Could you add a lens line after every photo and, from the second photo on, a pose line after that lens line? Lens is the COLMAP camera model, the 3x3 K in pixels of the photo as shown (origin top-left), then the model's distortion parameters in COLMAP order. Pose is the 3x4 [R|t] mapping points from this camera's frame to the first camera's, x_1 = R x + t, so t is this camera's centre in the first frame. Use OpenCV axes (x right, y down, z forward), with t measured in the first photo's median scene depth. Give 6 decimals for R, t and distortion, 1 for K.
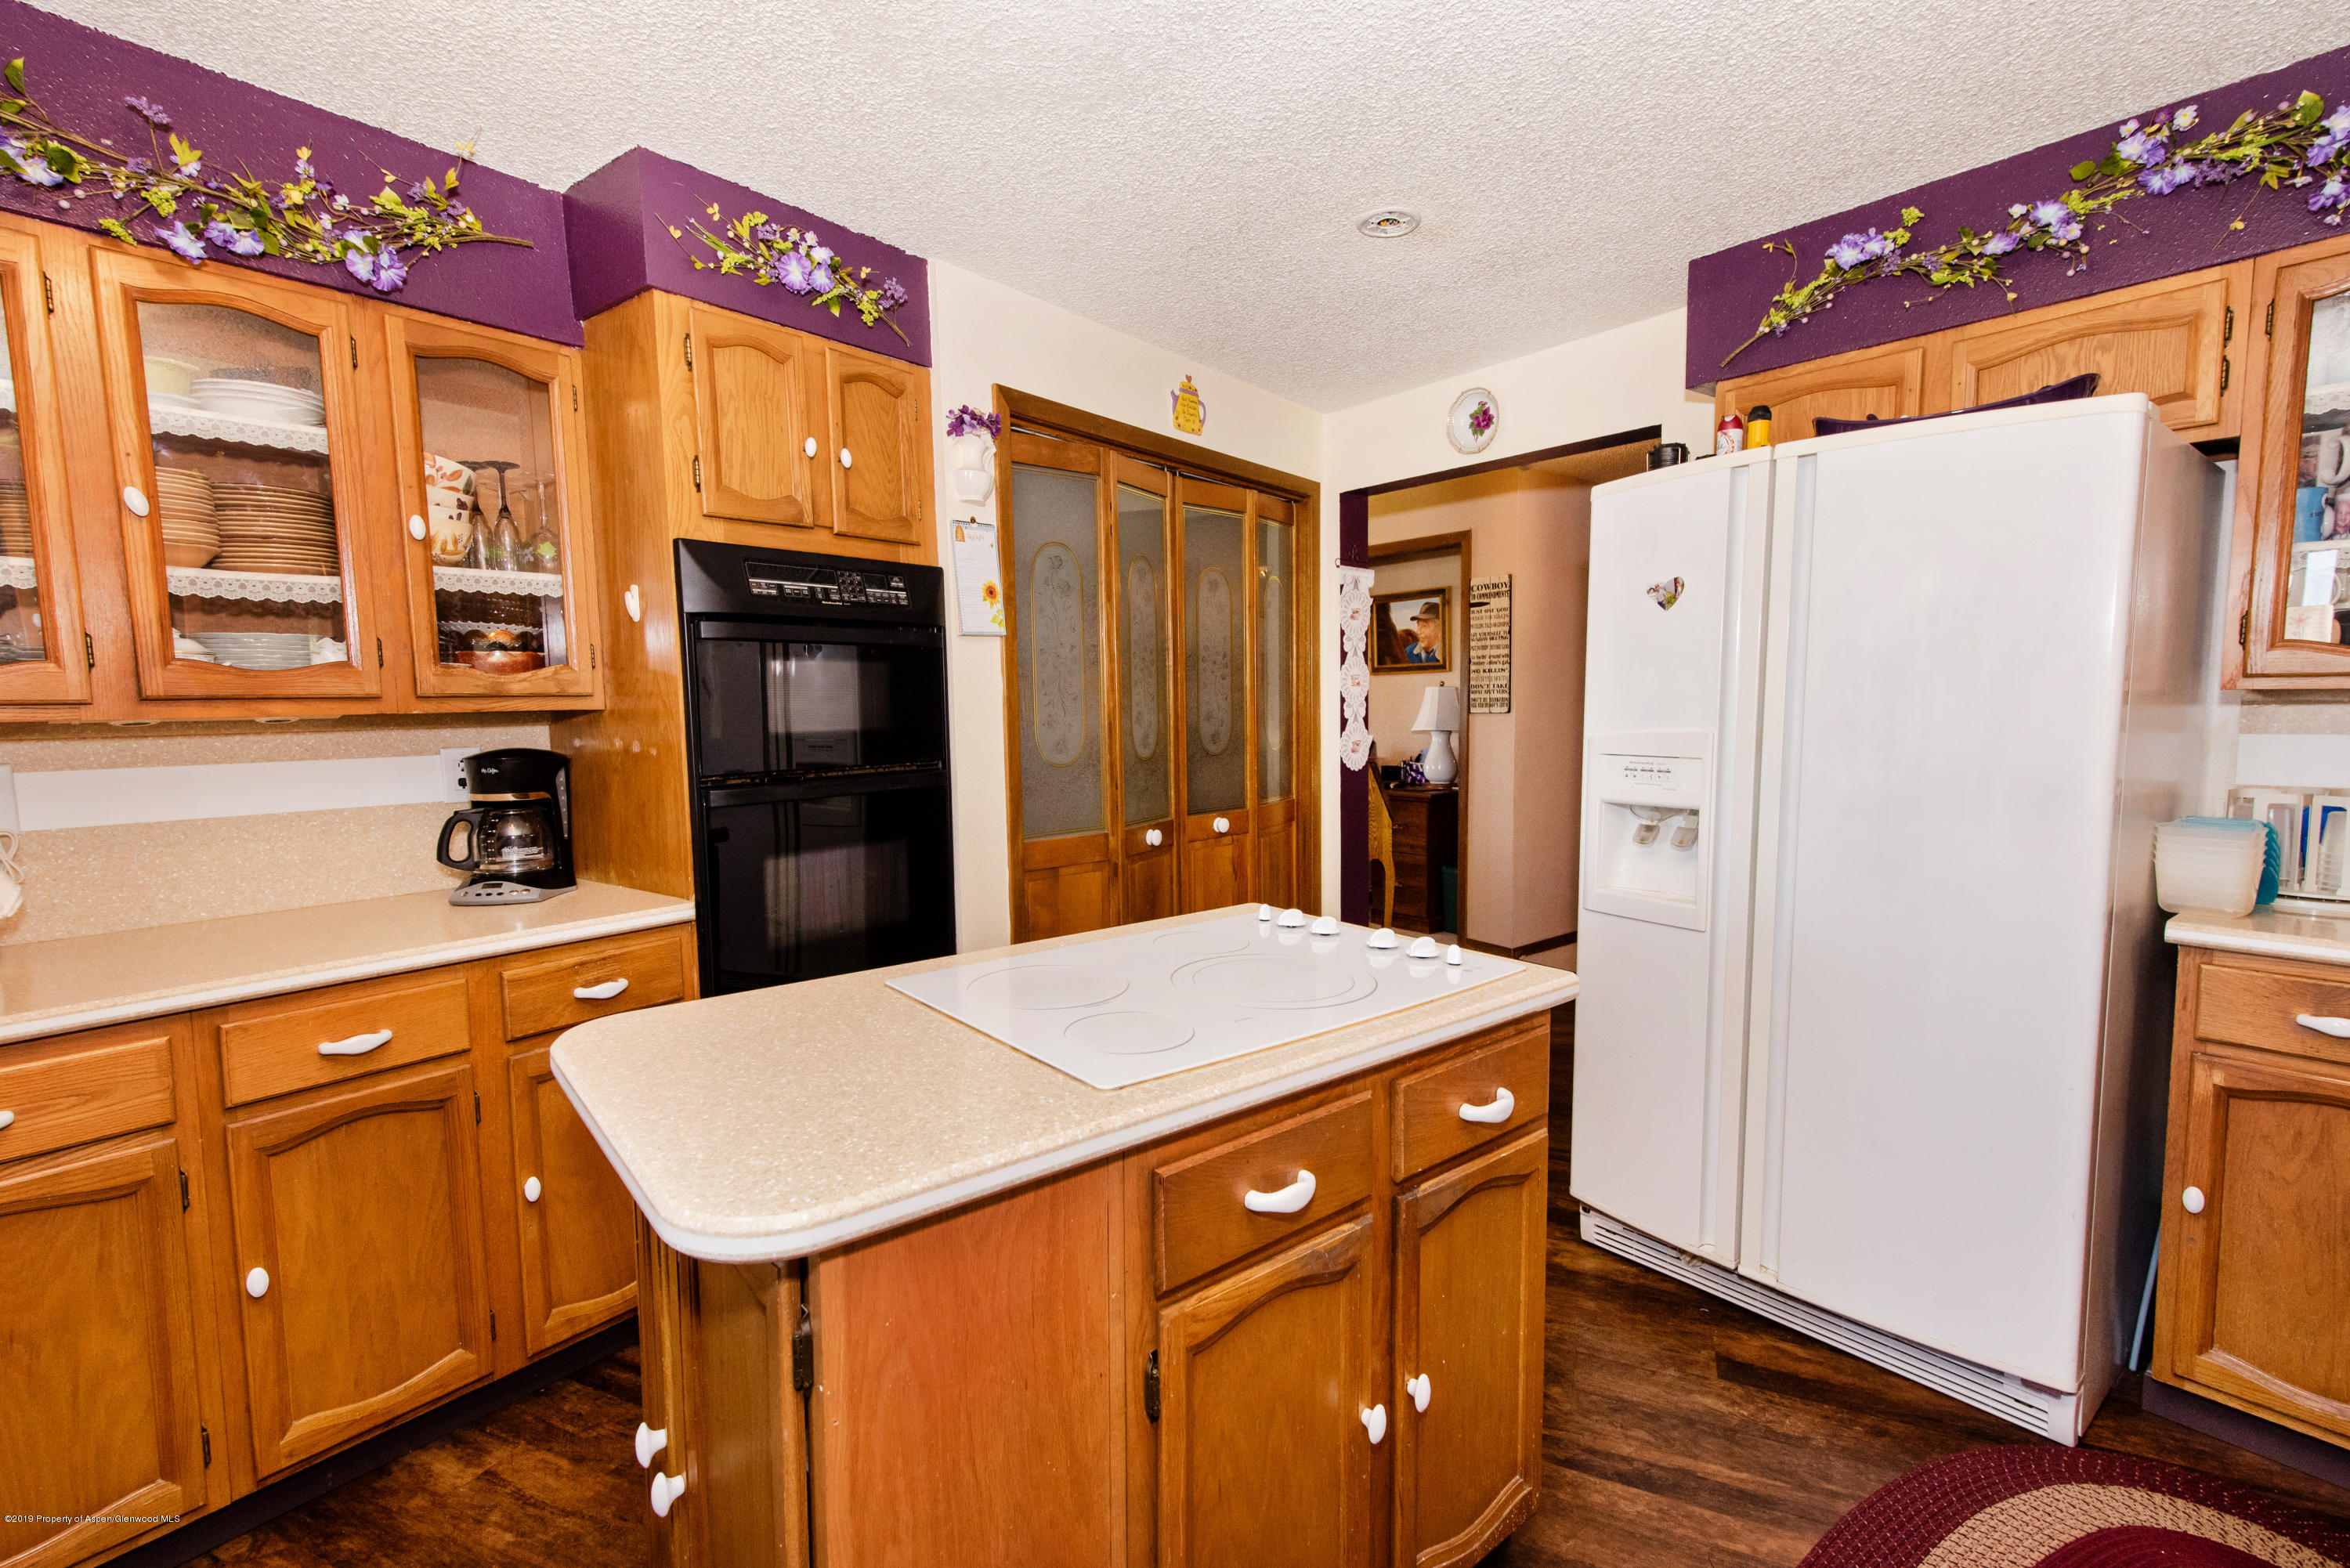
lens RADIAL K [[1062.7, 0, 1169.6], [0, 1062.7, 787.8], [0, 0, 1]] dist [0.016423, -0.001966]
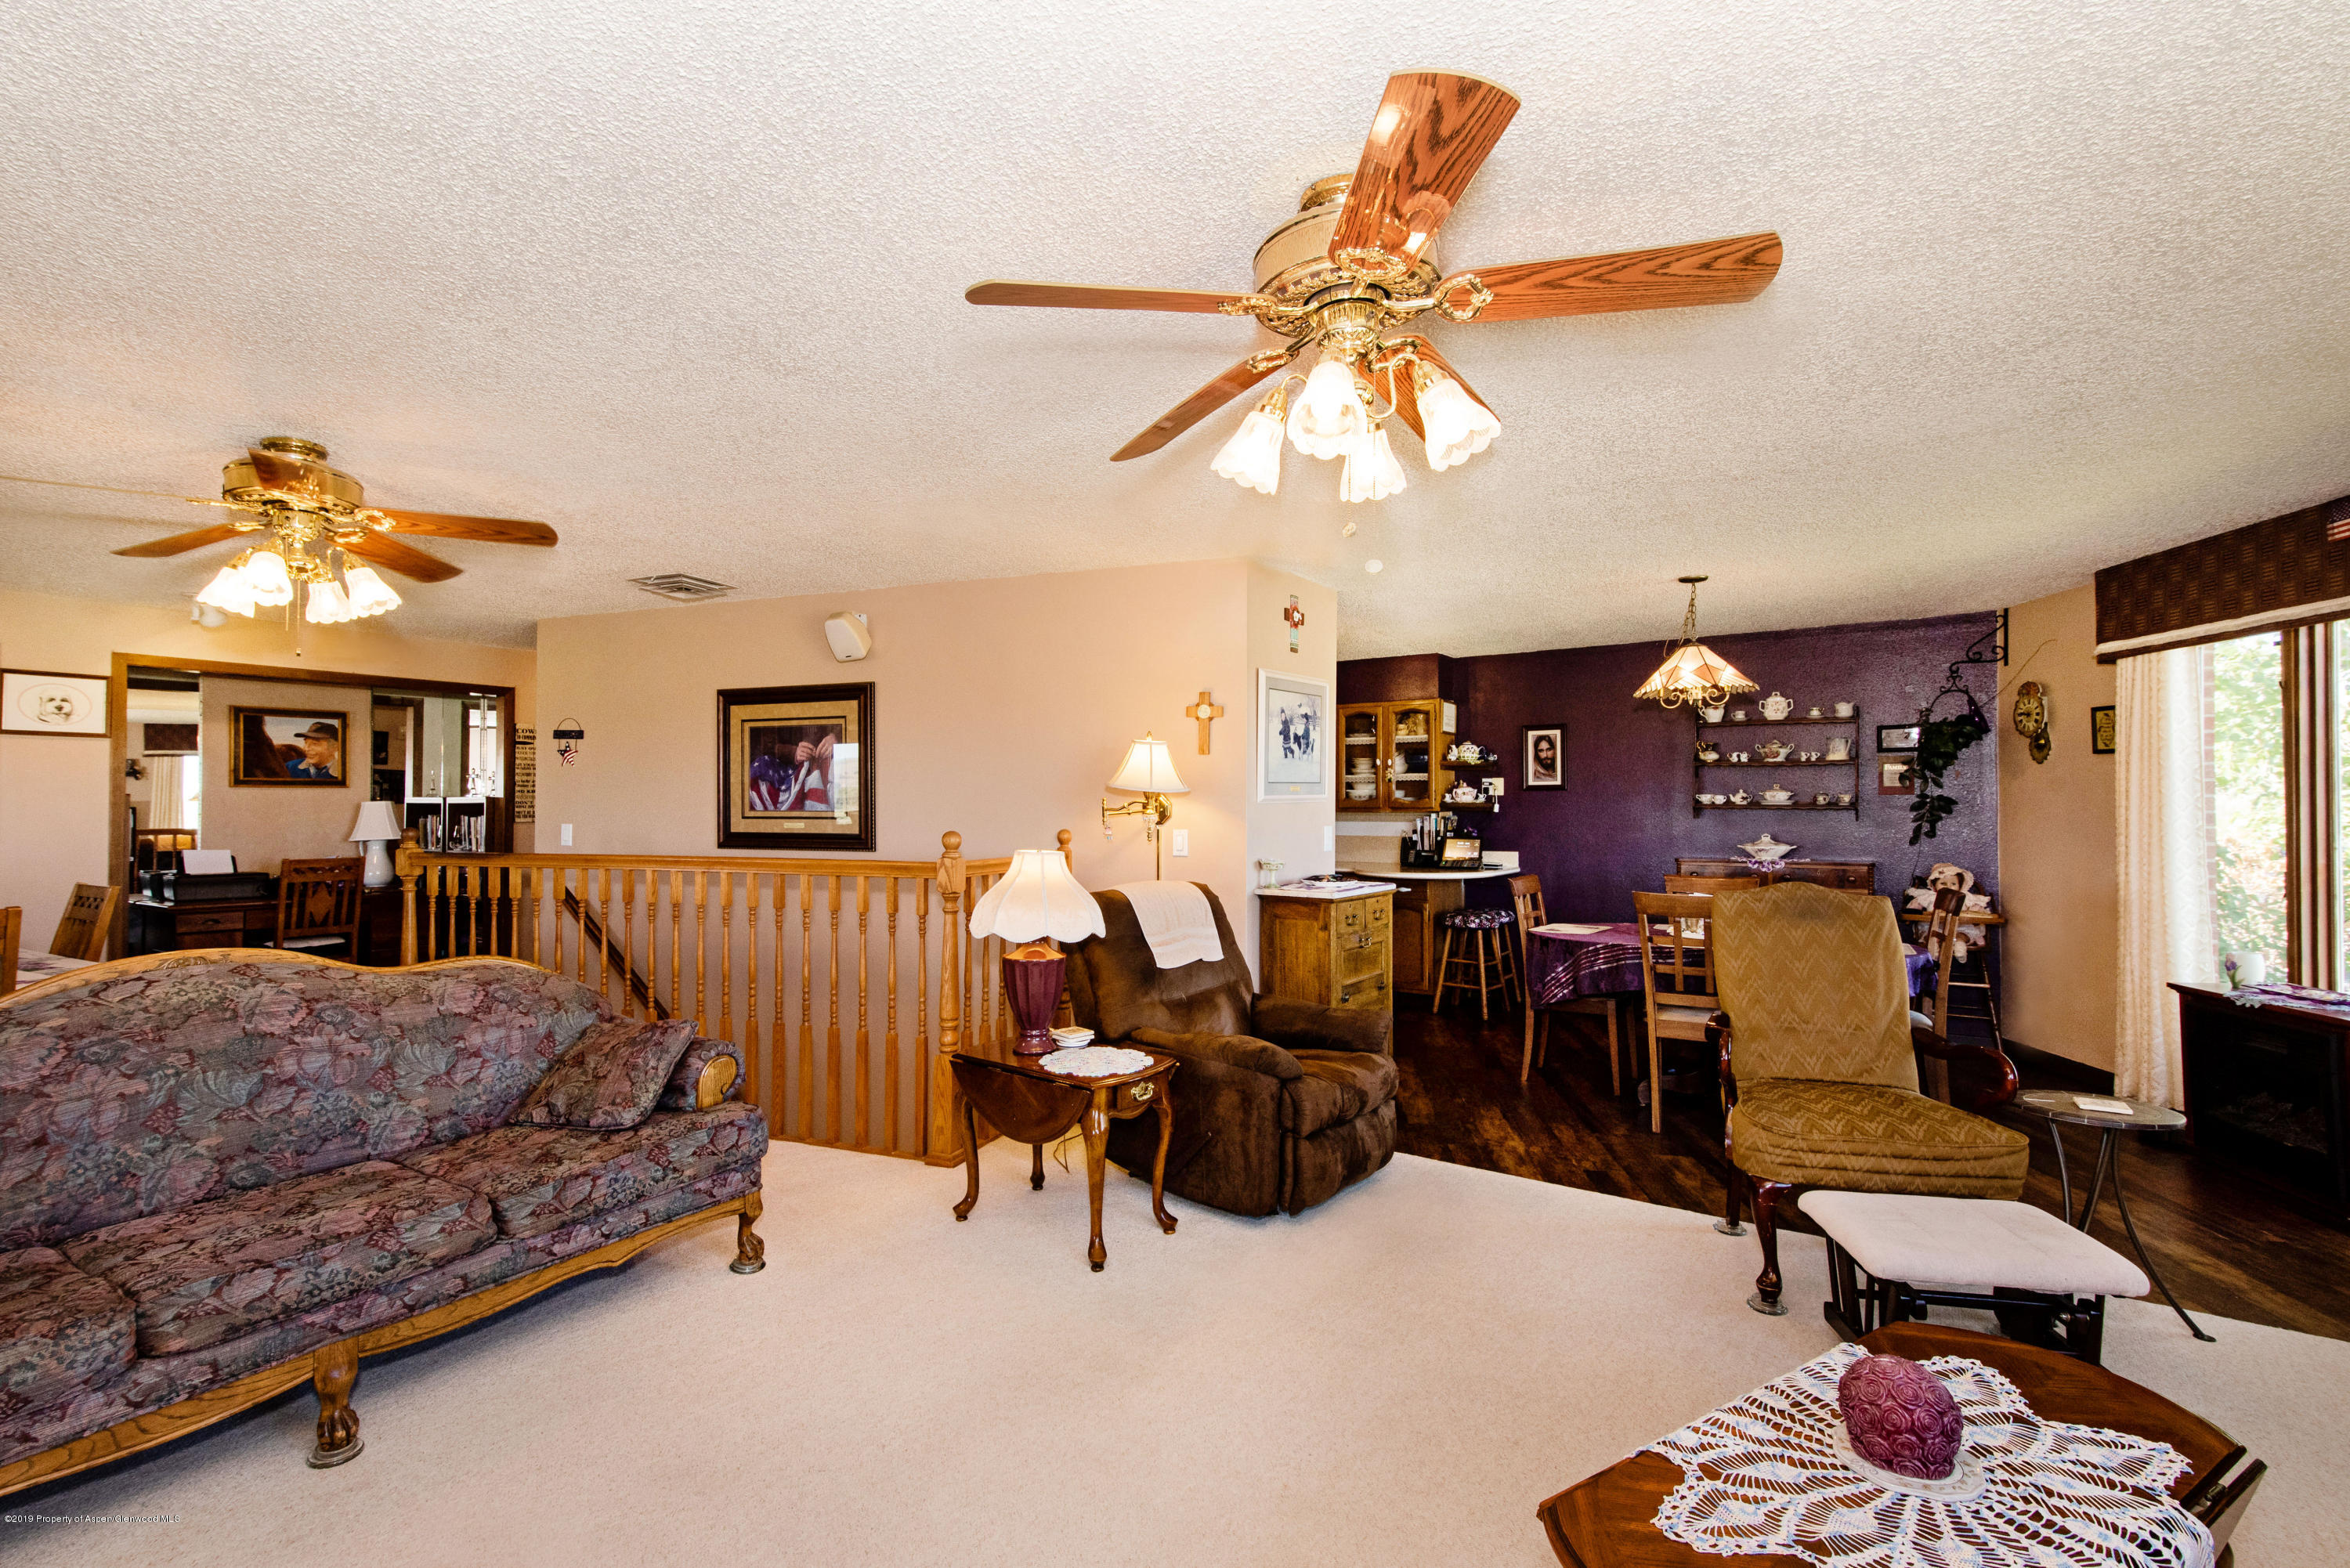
lens RADIAL K [[1062.7, 0, 1140.6], [0, 1062.7, 787.8], [0, 0, 1]] dist [0.016423, -0.001966]
pose [[-0.274274, 0.032035, 0.961118, -2.459483], [0.083562, 0.996459, -0.009366, -0.071432], [-0.958014, 0.077744, -0.275980, 1.233600]]
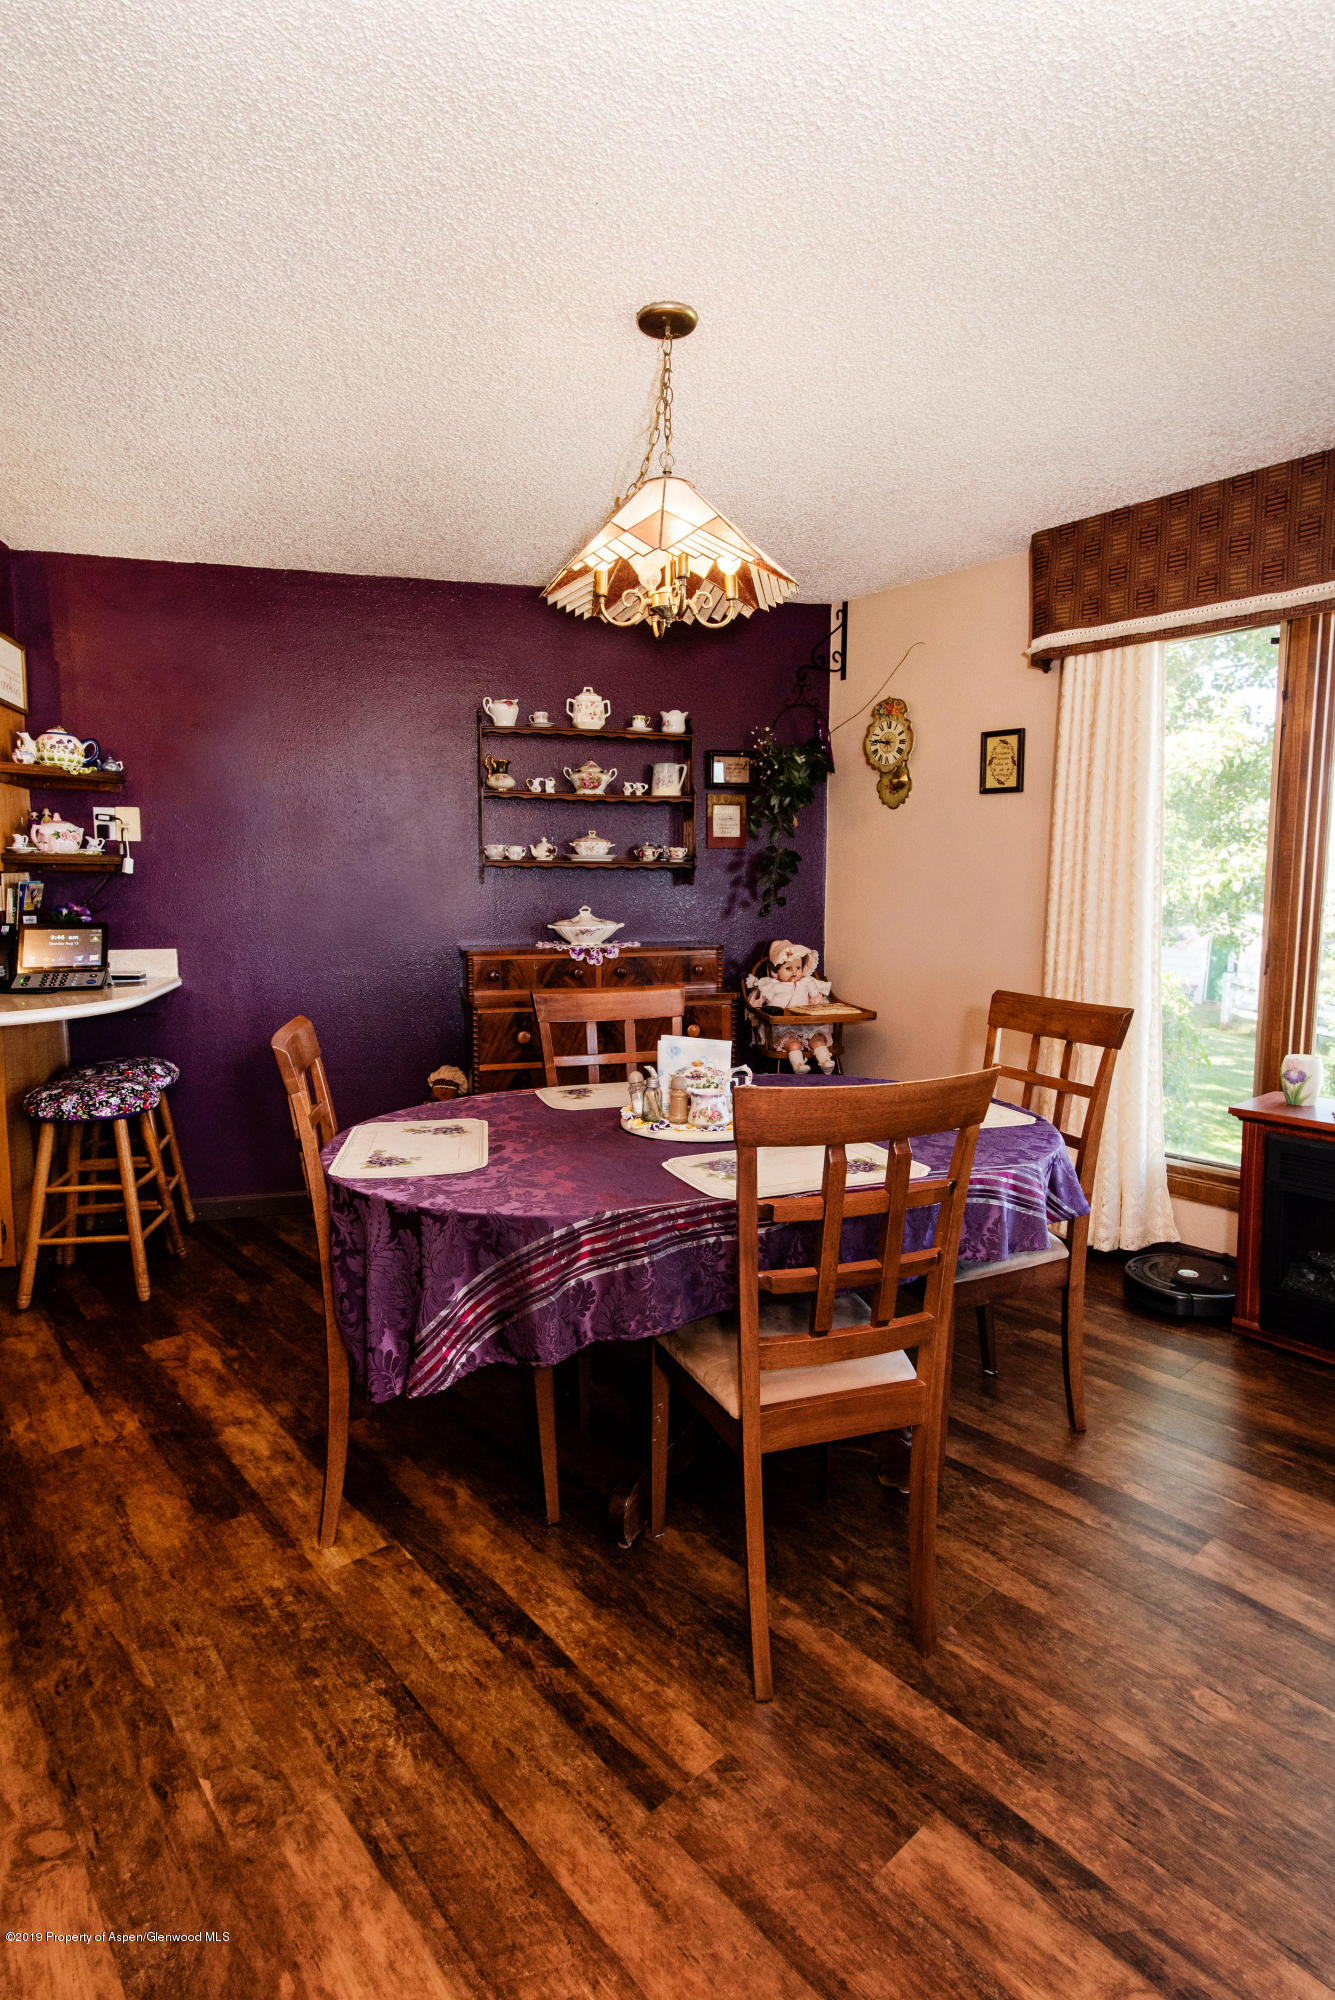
lens RADIAL K [[1016.5, 0, 672.1], [0, 1016.5, 1005.7], [0, 0, 1]] dist [0.001864, -0.000195]
pose [[-0.913949, -0.033475, 0.404445, -1.281013], [0.046987, 0.981162, 0.187387, -0.005169], [-0.403099, 0.190266, -0.895159, 0.551939]]
